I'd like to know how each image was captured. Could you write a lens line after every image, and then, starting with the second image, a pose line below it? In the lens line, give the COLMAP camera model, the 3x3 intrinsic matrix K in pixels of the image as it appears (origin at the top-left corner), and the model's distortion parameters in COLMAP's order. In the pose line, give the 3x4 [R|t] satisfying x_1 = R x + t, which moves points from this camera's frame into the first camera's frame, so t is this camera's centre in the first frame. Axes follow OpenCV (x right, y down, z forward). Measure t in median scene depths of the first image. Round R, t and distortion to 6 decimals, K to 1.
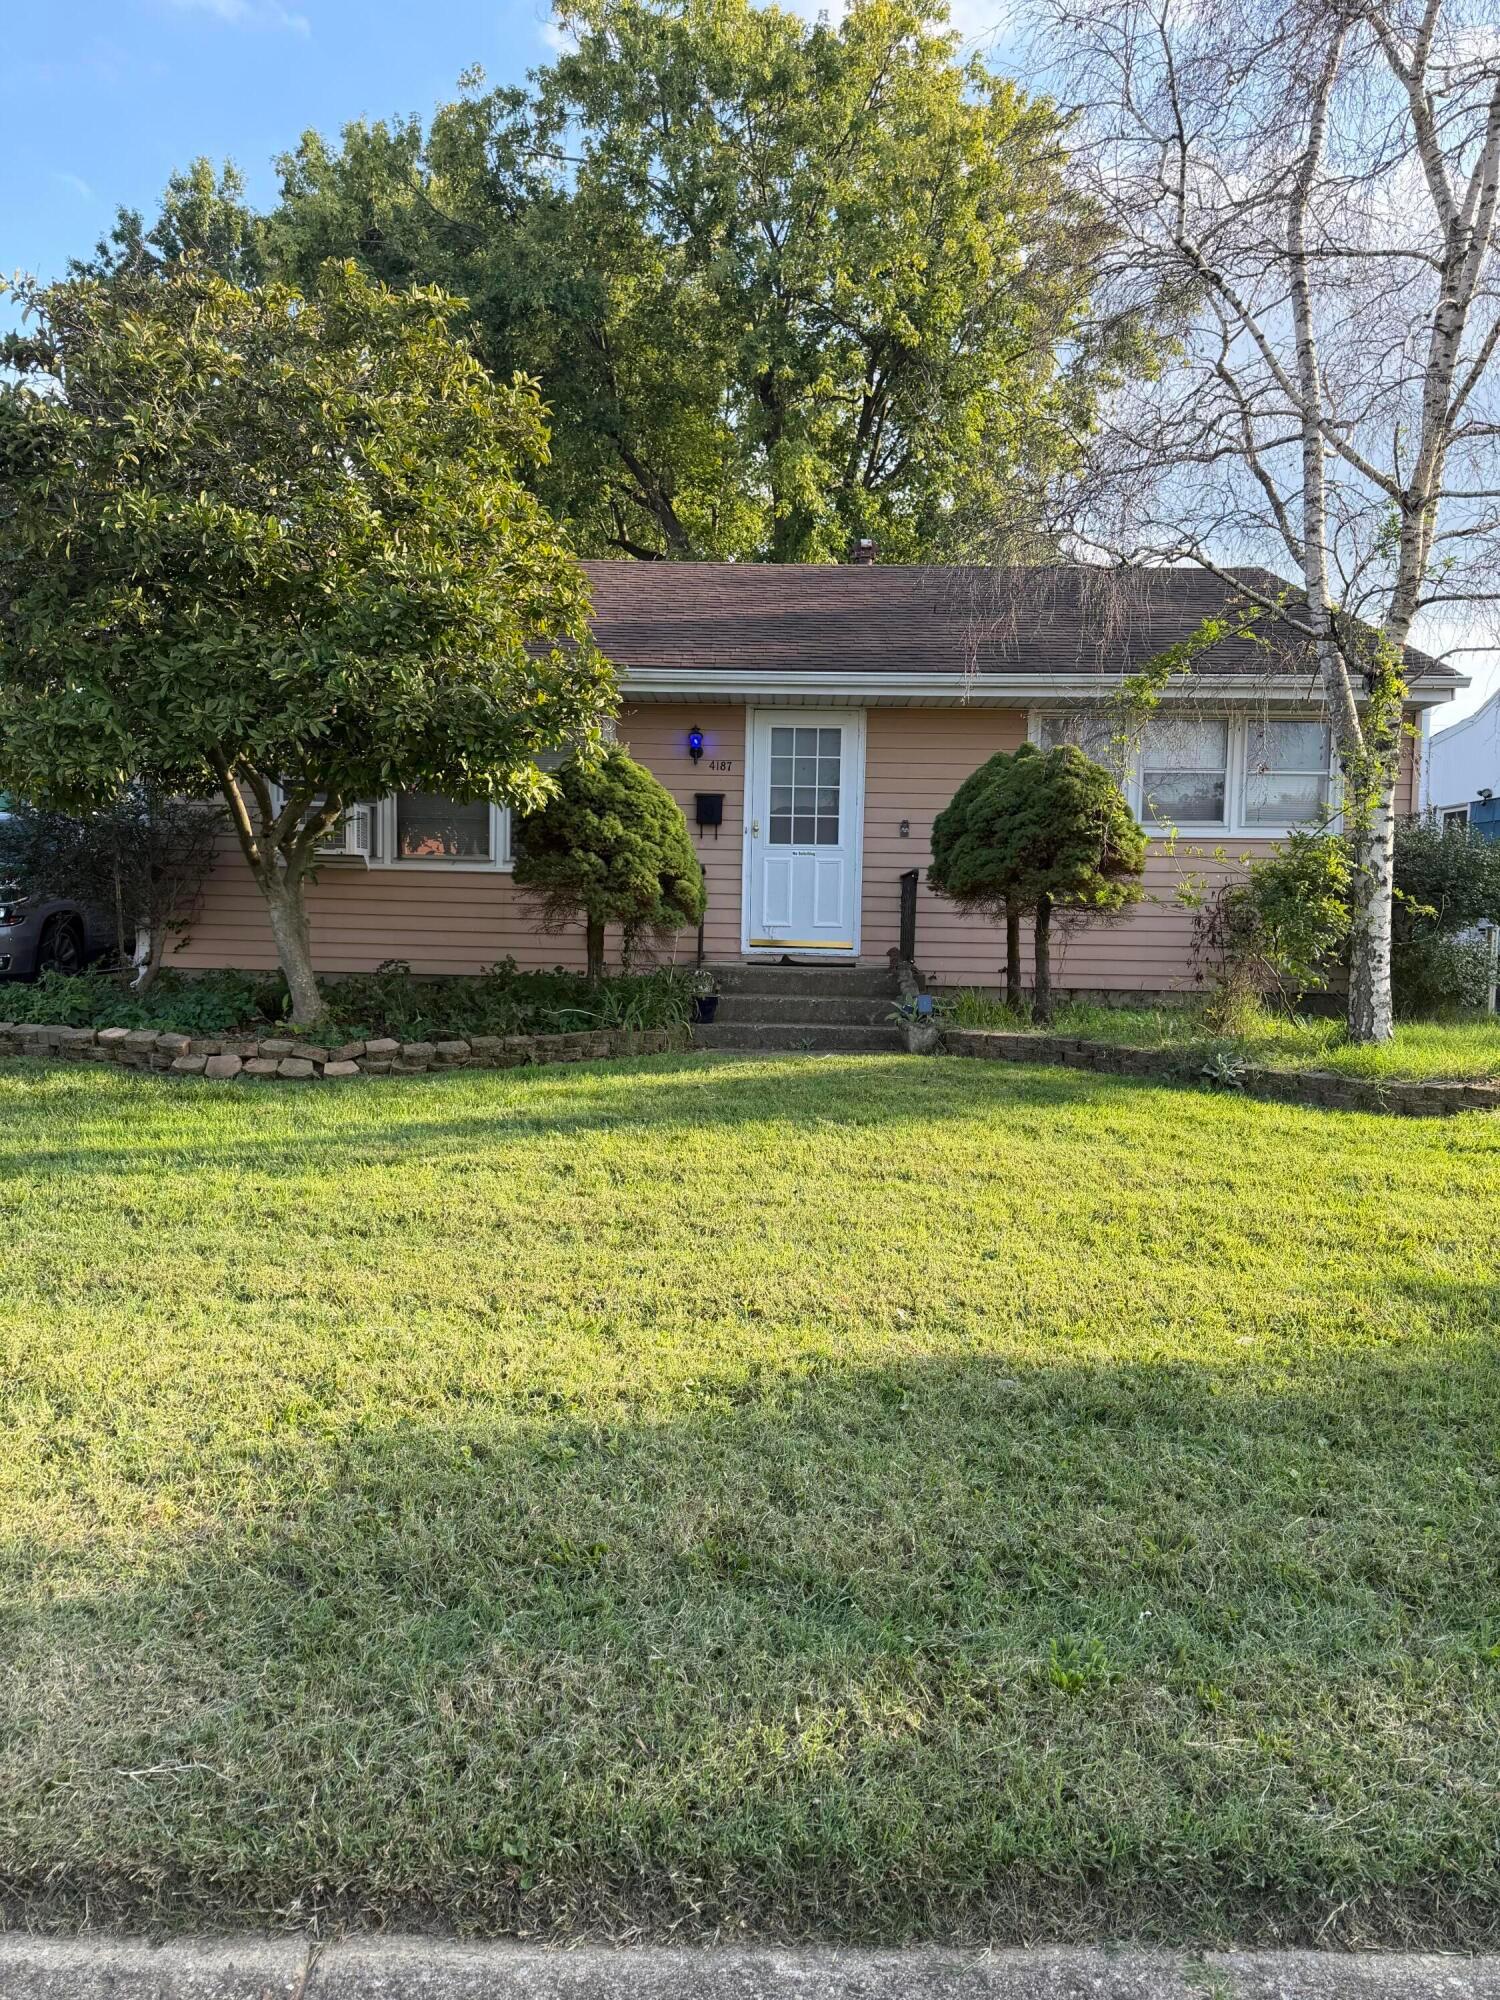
lens RADIAL K [[1400.5, 0, 750.0], [0, 1400.5, 1000.0], [0, 0, 1]] dist [-0.002405, -0.001370]
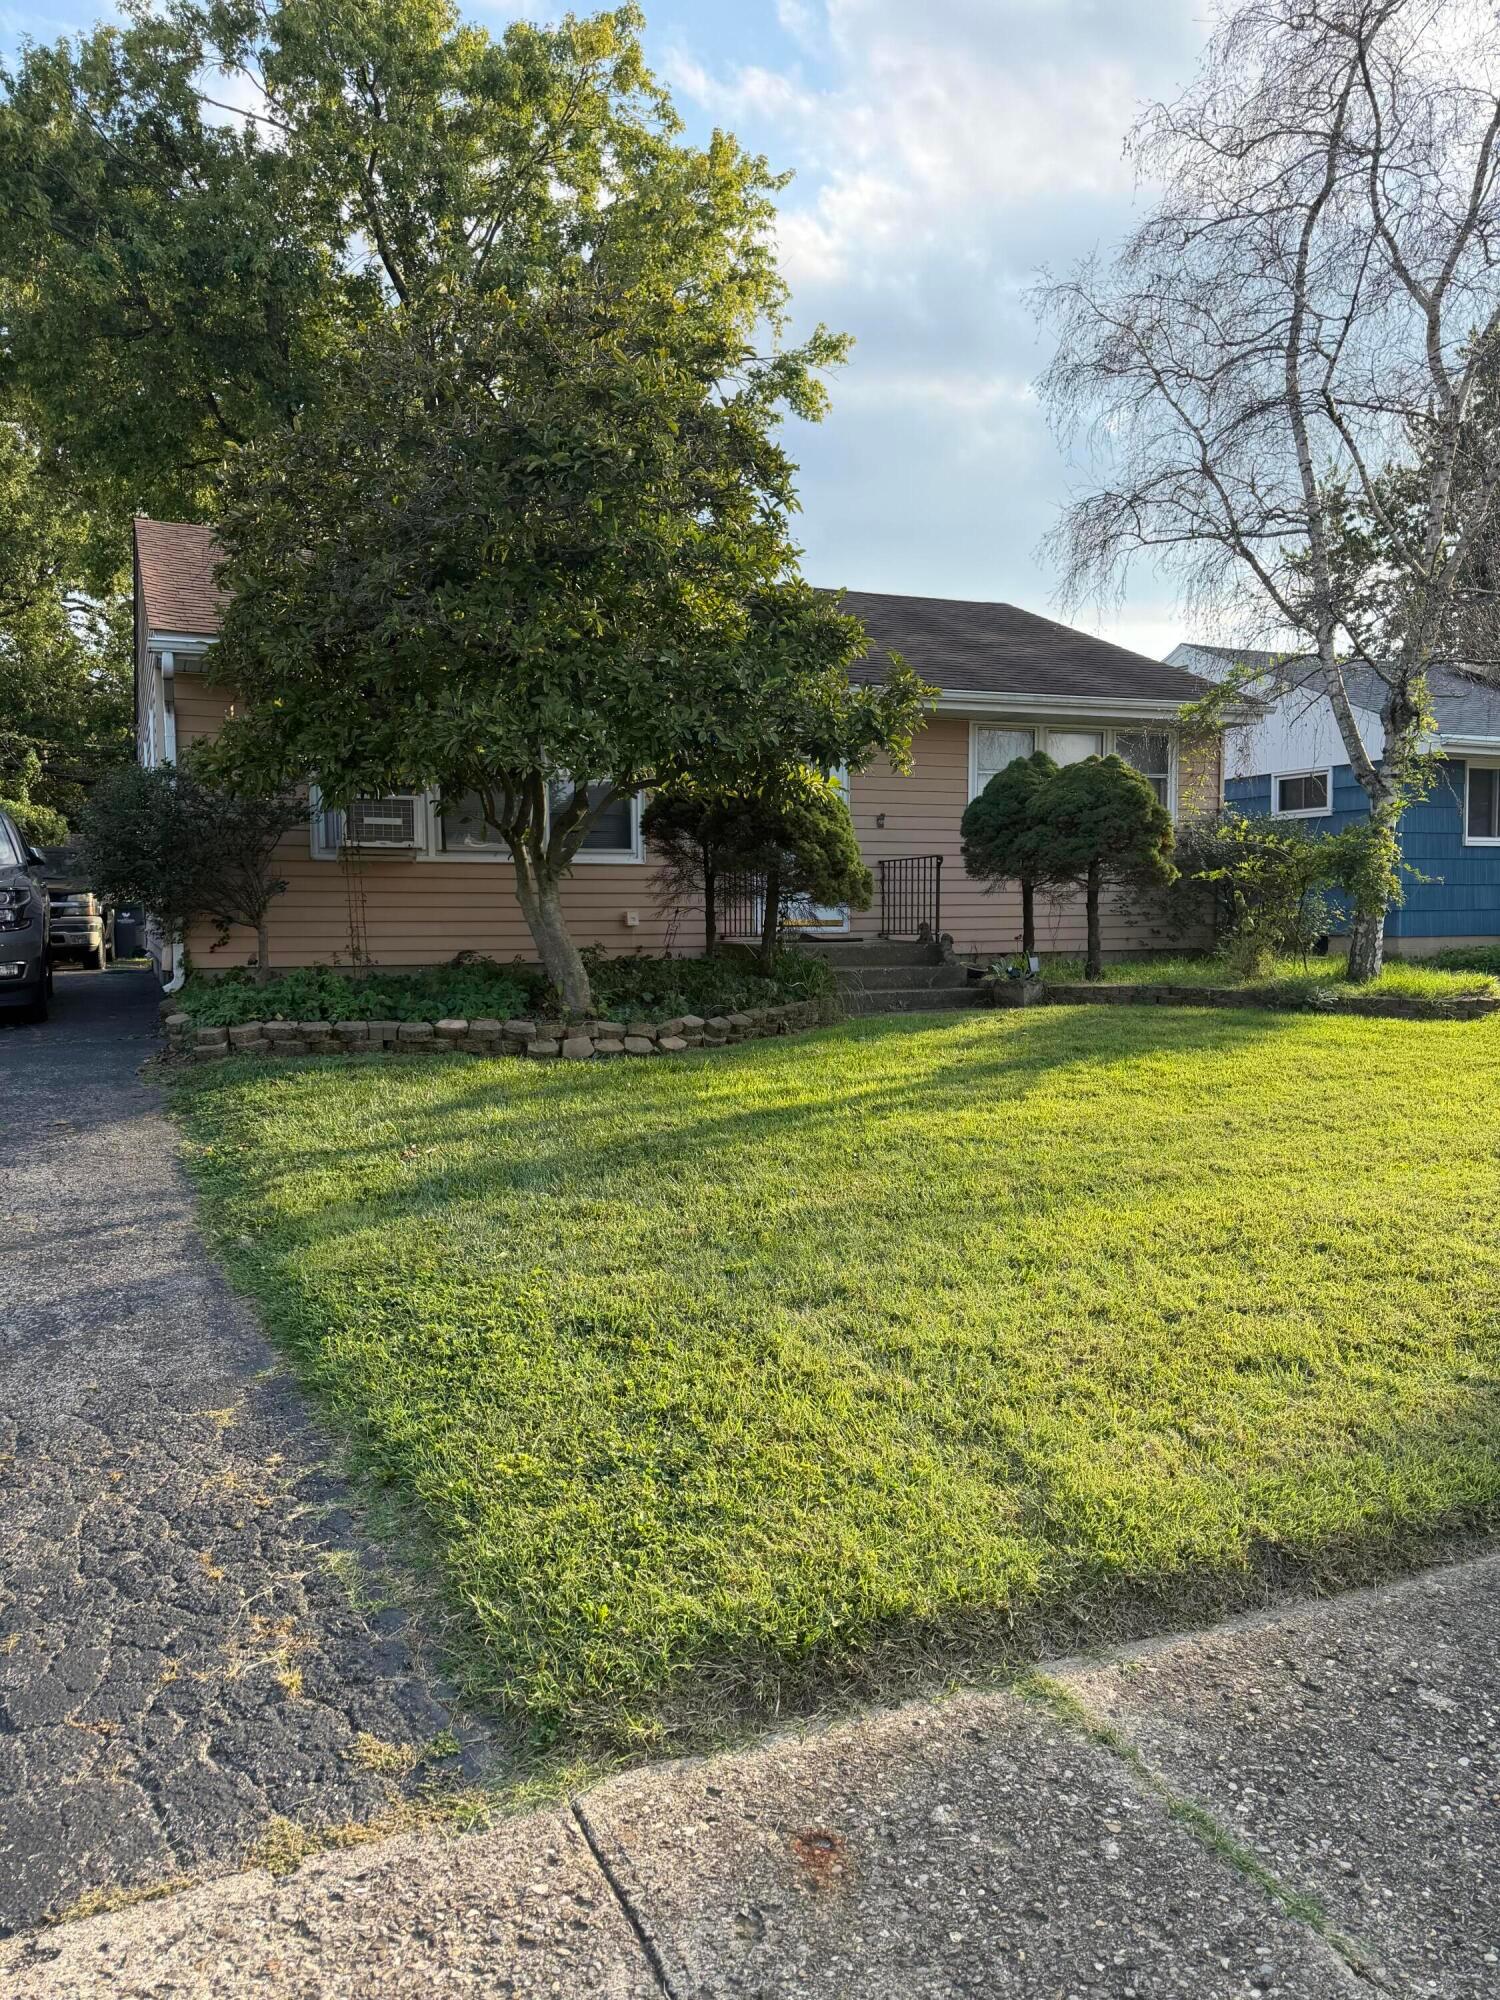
lens RADIAL K [[1399.8, 0, 750.0], [0, 1399.8, 1000.0], [0, 0, 1]] dist [0.007290, 0.001000]
pose [[0.910281, -0.052840, 0.410604, -0.630961], [0.049664, 0.998596, 0.018406, -0.001646], [-0.411001, 0.003638, 0.911628, -0.013416]]
